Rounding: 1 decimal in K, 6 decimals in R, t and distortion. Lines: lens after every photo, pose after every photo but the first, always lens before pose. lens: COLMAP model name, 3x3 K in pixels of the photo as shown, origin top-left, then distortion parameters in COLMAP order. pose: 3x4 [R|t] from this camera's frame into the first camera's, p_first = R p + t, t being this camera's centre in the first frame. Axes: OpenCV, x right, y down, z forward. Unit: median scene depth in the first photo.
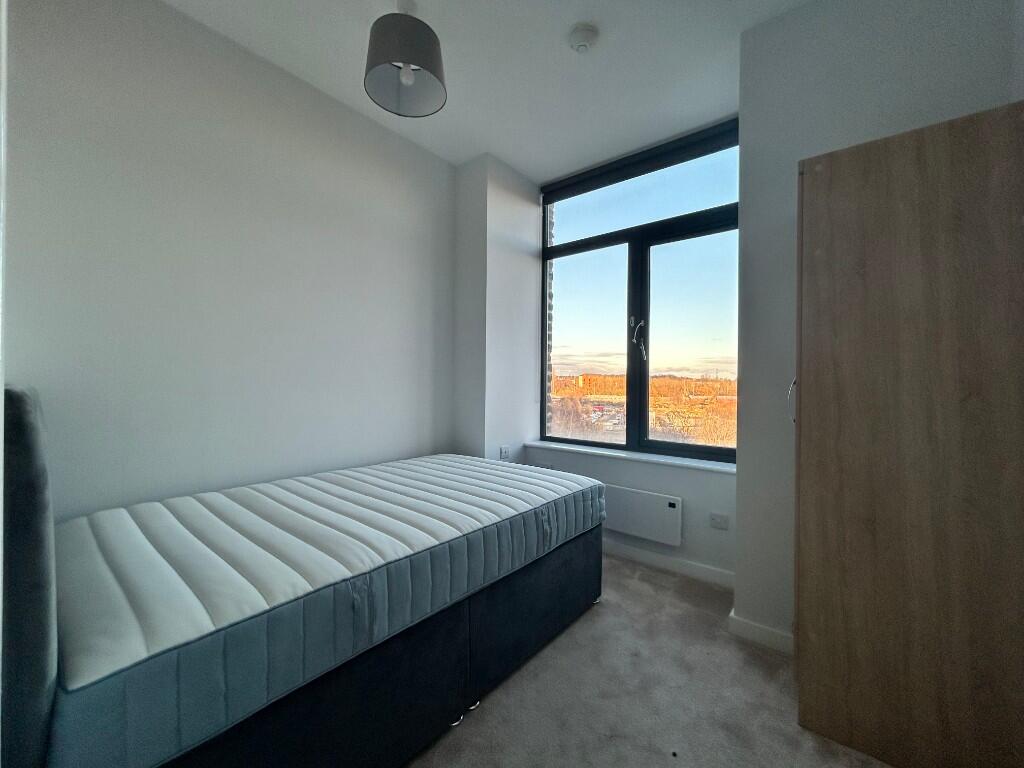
lens RADIAL K [[411.9, 0, 512.6], [0, 411.9, 383.3], [0, 0, 1]] dist [-0.014848, -0.000185]
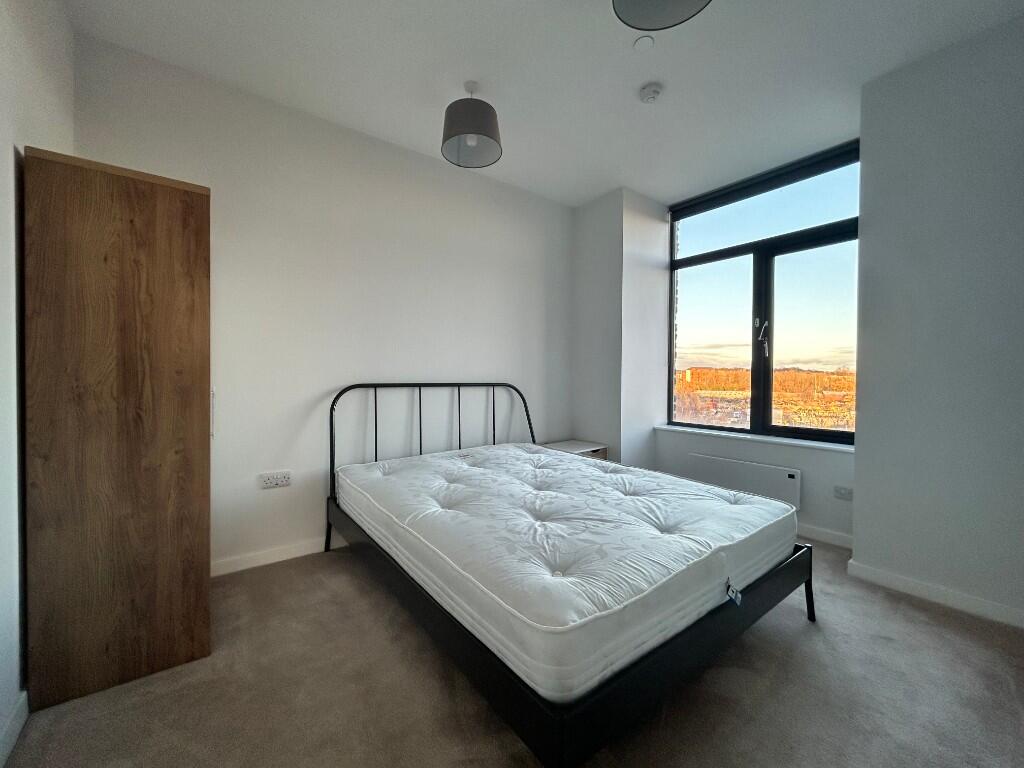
lens RADIAL K [[411.9, 0, 512.6], [0, 411.9, 383.3], [0, 0, 1]] dist [-0.014848, -0.000185]
pose [[0.970296, 0.000164, -0.241921, -0.079481], [0.003047, 0.999912, 0.012896, 0.003669], [0.241902, -0.013250, 0.970210, -0.244843]]
